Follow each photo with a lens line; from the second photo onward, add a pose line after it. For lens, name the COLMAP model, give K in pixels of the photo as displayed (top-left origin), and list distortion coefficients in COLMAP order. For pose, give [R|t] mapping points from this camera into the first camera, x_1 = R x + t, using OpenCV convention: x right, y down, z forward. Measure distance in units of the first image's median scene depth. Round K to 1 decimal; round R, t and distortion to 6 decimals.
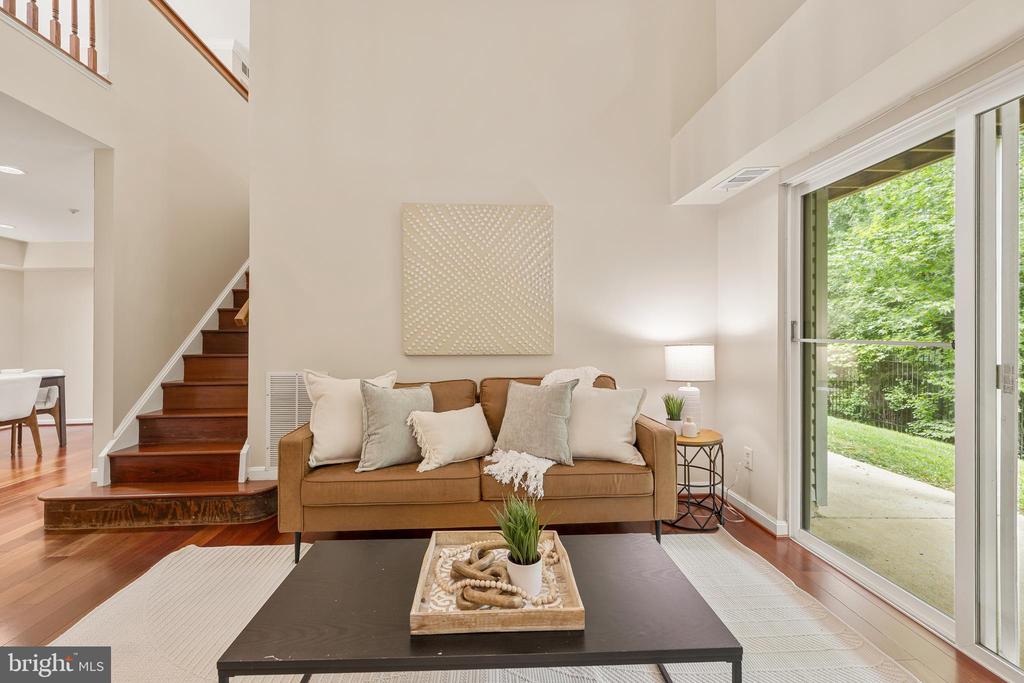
lens RADIAL K [[412.4, 0, 509.9], [0, 412.4, 336.6], [0, 0, 1]] dist [-0.001303, 0.000205]
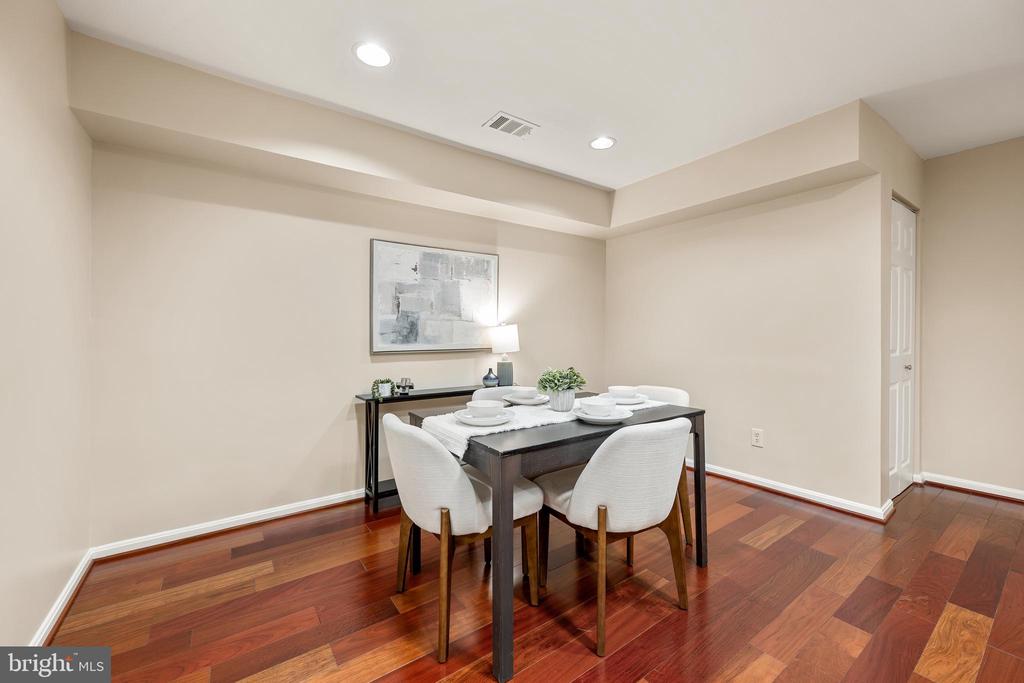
lens RADIAL K [[412.4, 0, 515.9], [0, 412.4, 334.4], [0, 0, 1]] dist [-0.001303, 0.000205]
pose [[0.542082, 0.014181, -0.840206, -1.227483], [-0.004846, 0.999894, 0.013749, 0.005791], [0.840311, -0.003381, 0.542094, 0.879505]]
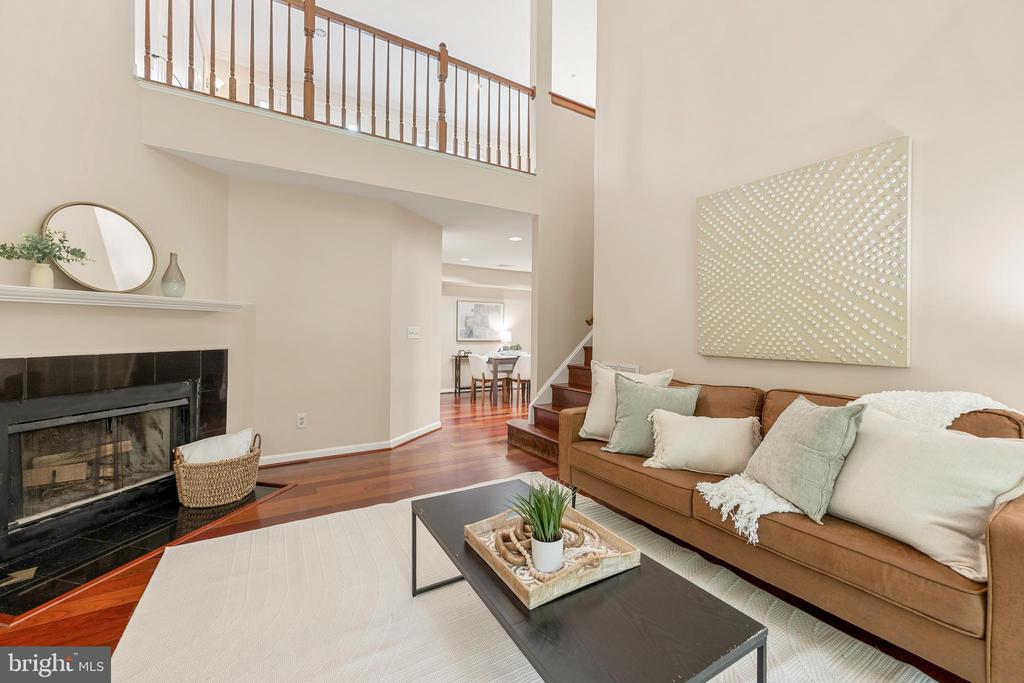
lens RADIAL K [[412.4, 0, 517.3], [0, 412.4, 335.1], [0, 0, 1]] dist [-0.001303, 0.000205]
pose [[0.473624, 0.014011, -0.880616, 0.397409], [-0.010680, 0.999891, 0.010164, -0.007017], [0.880663, 0.004591, 0.473722, 0.164380]]
